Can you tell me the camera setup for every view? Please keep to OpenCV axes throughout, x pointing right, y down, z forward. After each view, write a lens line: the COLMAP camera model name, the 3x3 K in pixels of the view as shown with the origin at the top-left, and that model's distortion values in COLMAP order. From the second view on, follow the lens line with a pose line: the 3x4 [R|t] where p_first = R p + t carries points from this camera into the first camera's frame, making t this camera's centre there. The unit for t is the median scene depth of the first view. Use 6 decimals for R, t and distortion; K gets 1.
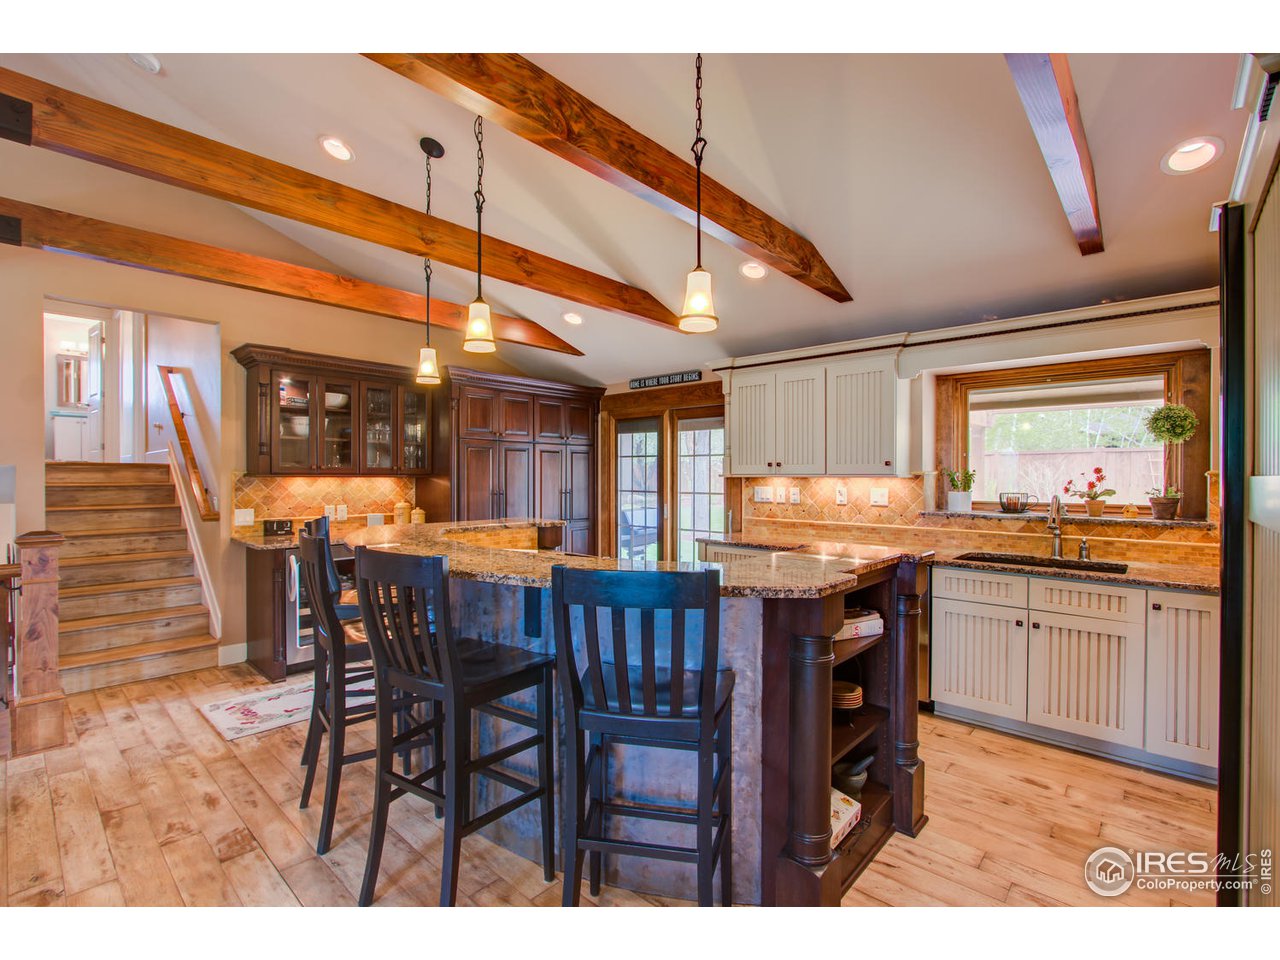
lens RADIAL K [[593.9, 0, 629.4], [0, 593.9, 478.7], [0, 0, 1]] dist [-0.010995, -0.000590]
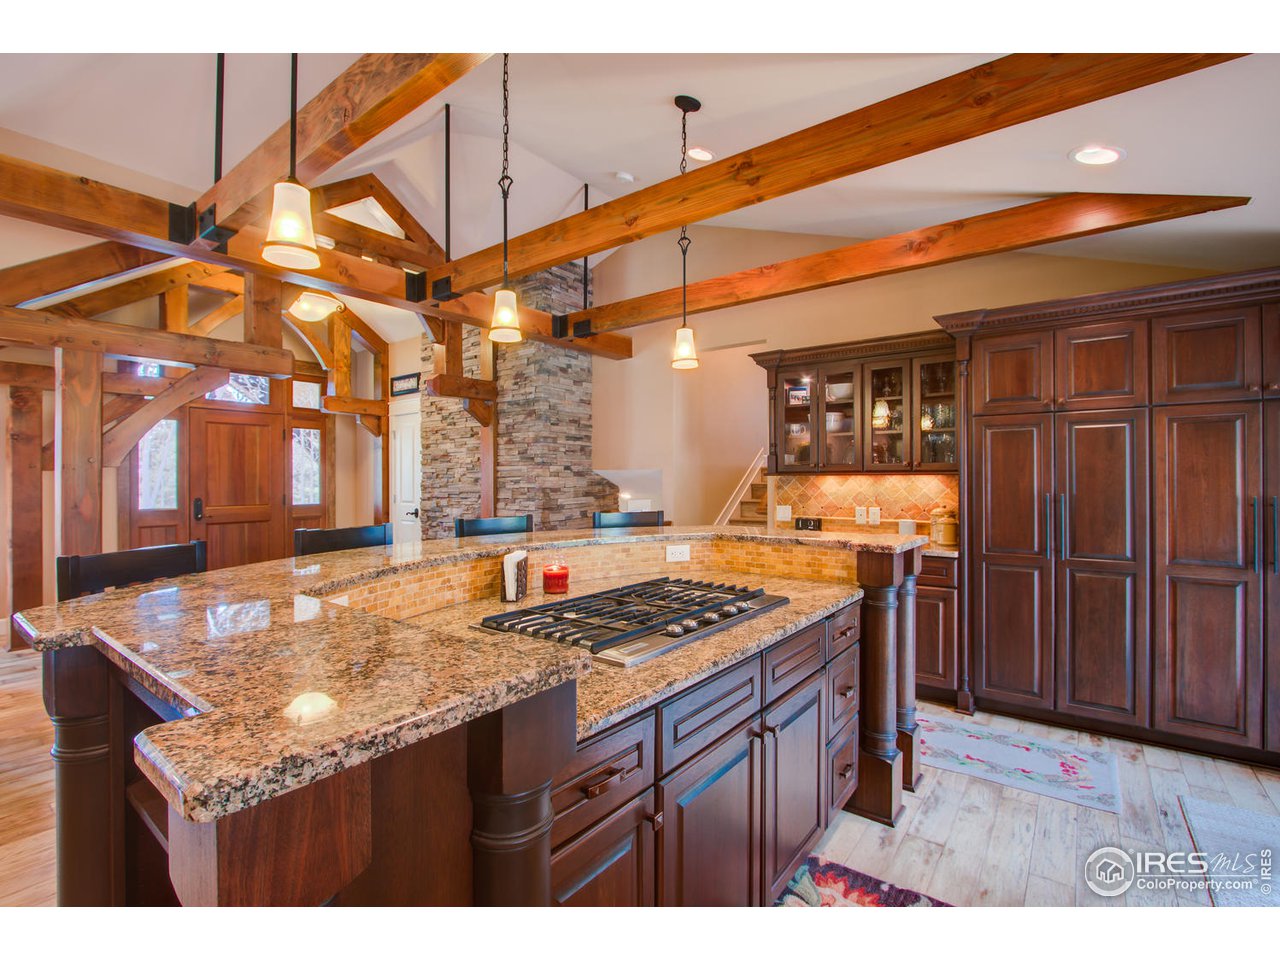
lens RADIAL K [[593.9, 0, 629.4], [0, 593.9, 478.7], [0, 0, 1]] dist [-0.010995, -0.000590]
pose [[0.079674, -0.004314, -0.996812, 0.477266], [-0.002393, 0.999987, -0.004519, 0.008968], [0.996818, 0.002746, 0.079663, 0.738794]]
